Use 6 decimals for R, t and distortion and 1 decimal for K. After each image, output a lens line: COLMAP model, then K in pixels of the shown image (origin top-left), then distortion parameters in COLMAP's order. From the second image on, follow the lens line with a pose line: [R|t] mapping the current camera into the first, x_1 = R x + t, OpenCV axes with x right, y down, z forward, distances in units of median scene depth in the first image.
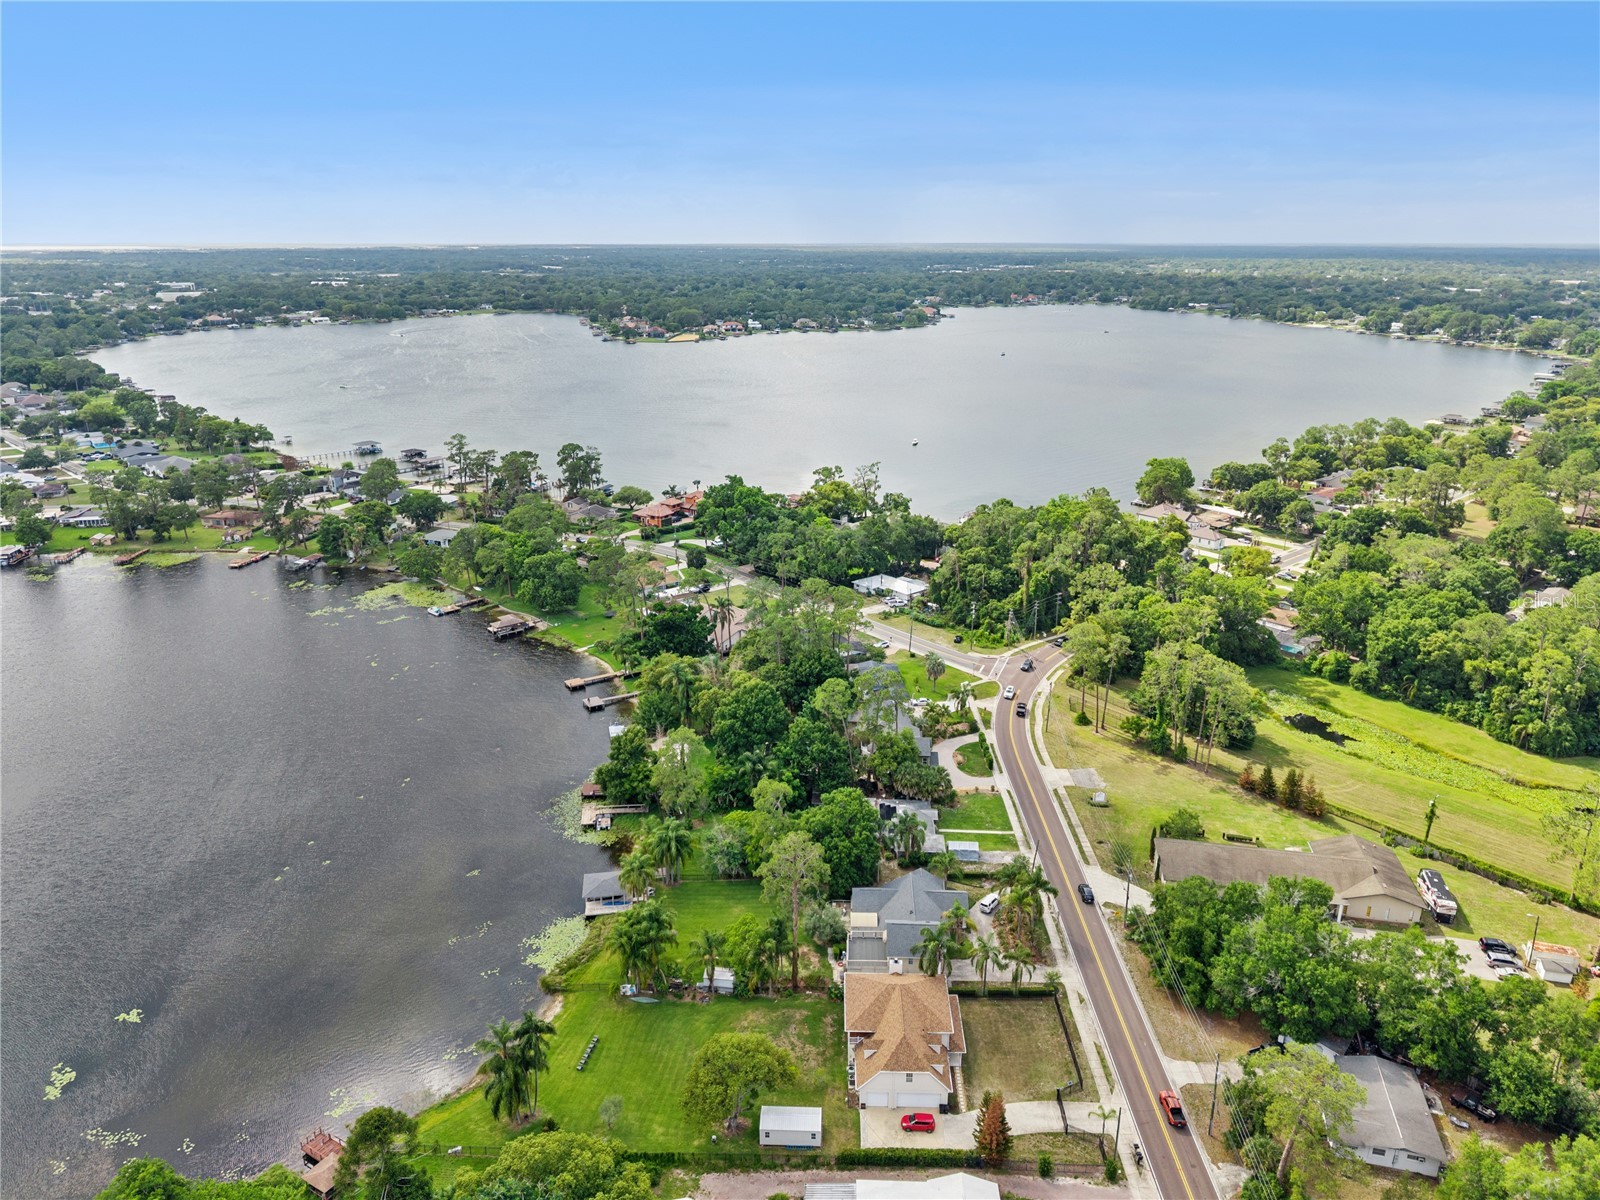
lens RADIAL K [[1102.2, 0, 800.0], [0, 1102.2, 600.0], [0, 0, 1]] dist [0.042336, -0.062480]
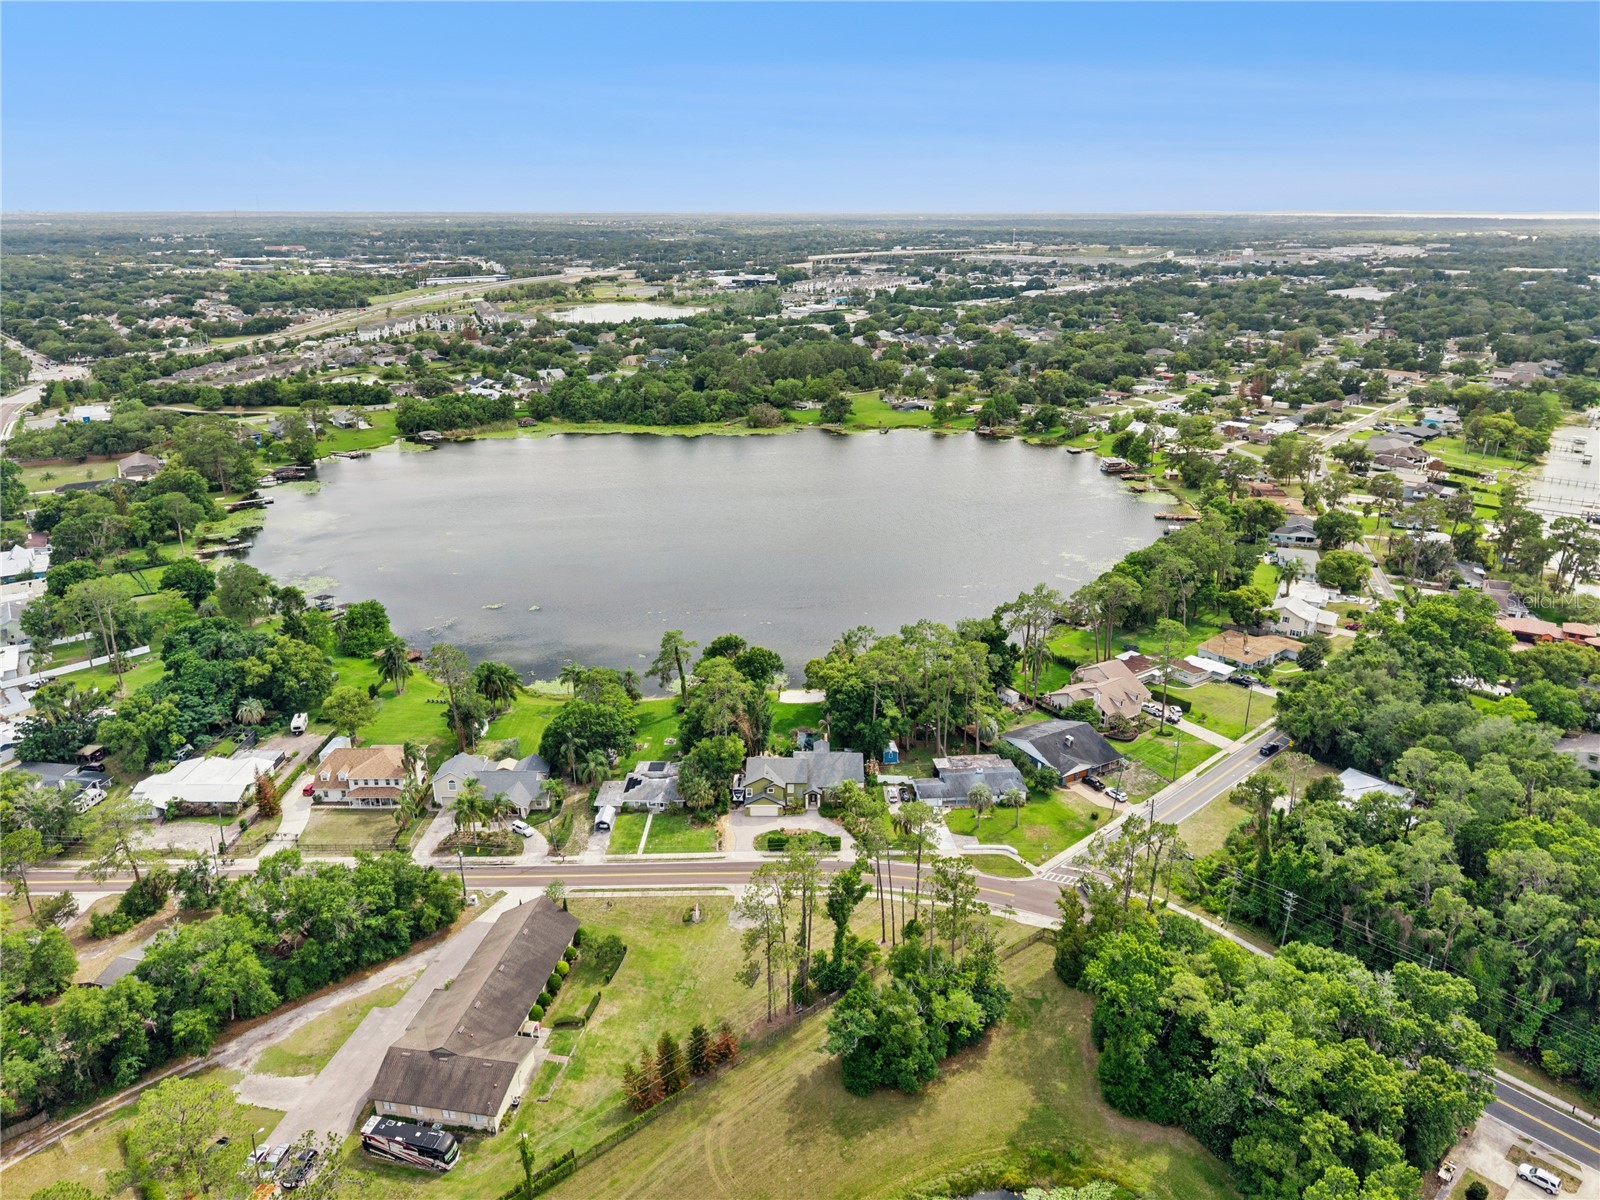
lens RADIAL K [[1102.2, 0, 800.0], [0, 1102.2, 600.0], [0, 0, 1]] dist [0.042336, -0.062480]
pose [[-0.009795, 0.334167, -0.942463, 0.480596], [-0.307267, 0.895902, 0.320851, -0.164689], [0.951573, 0.292731, 0.093903, 0.444237]]
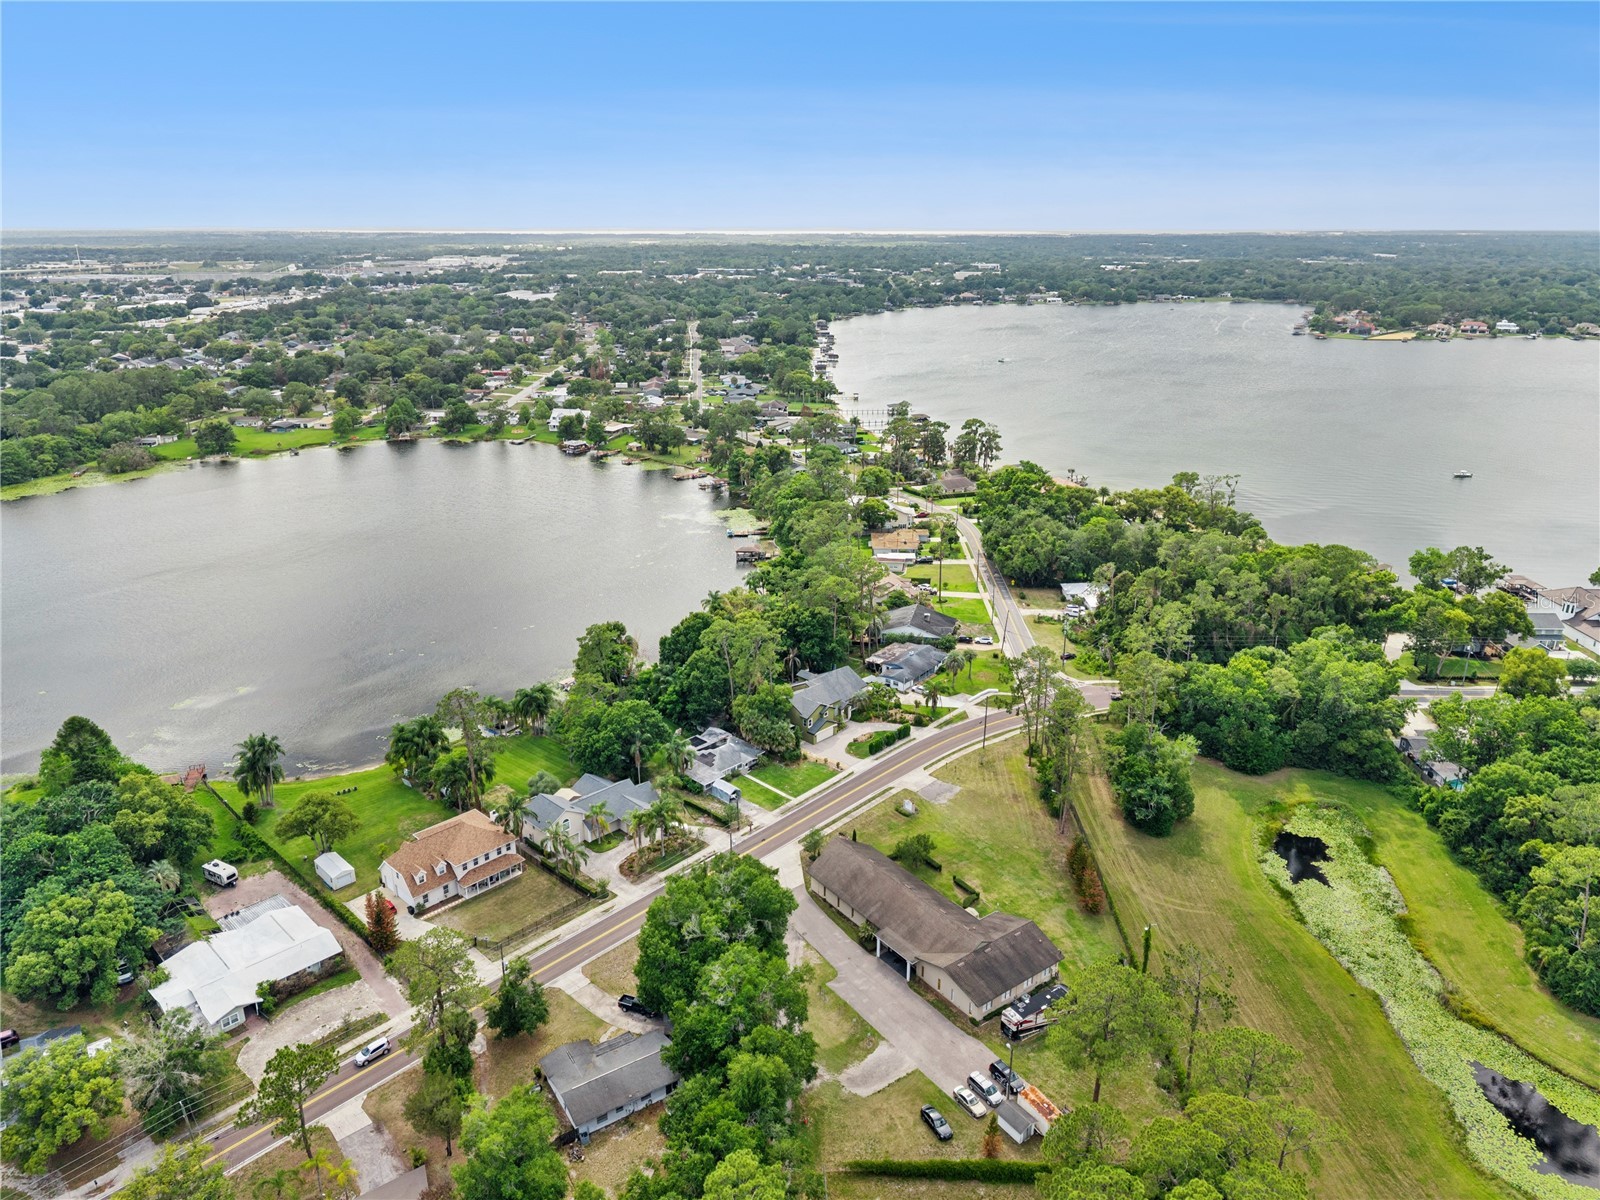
lens RADIAL K [[1102.2, 0, 800.0], [0, 1102.2, 600.0], [0, 0, 1]] dist [0.042336, -0.062480]
pose [[0.730248, 0.218582, -0.647270, 0.376262], [-0.210915, 0.973285, 0.090723, -0.031153], [0.649809, 0.070269, 0.756842, 0.092676]]
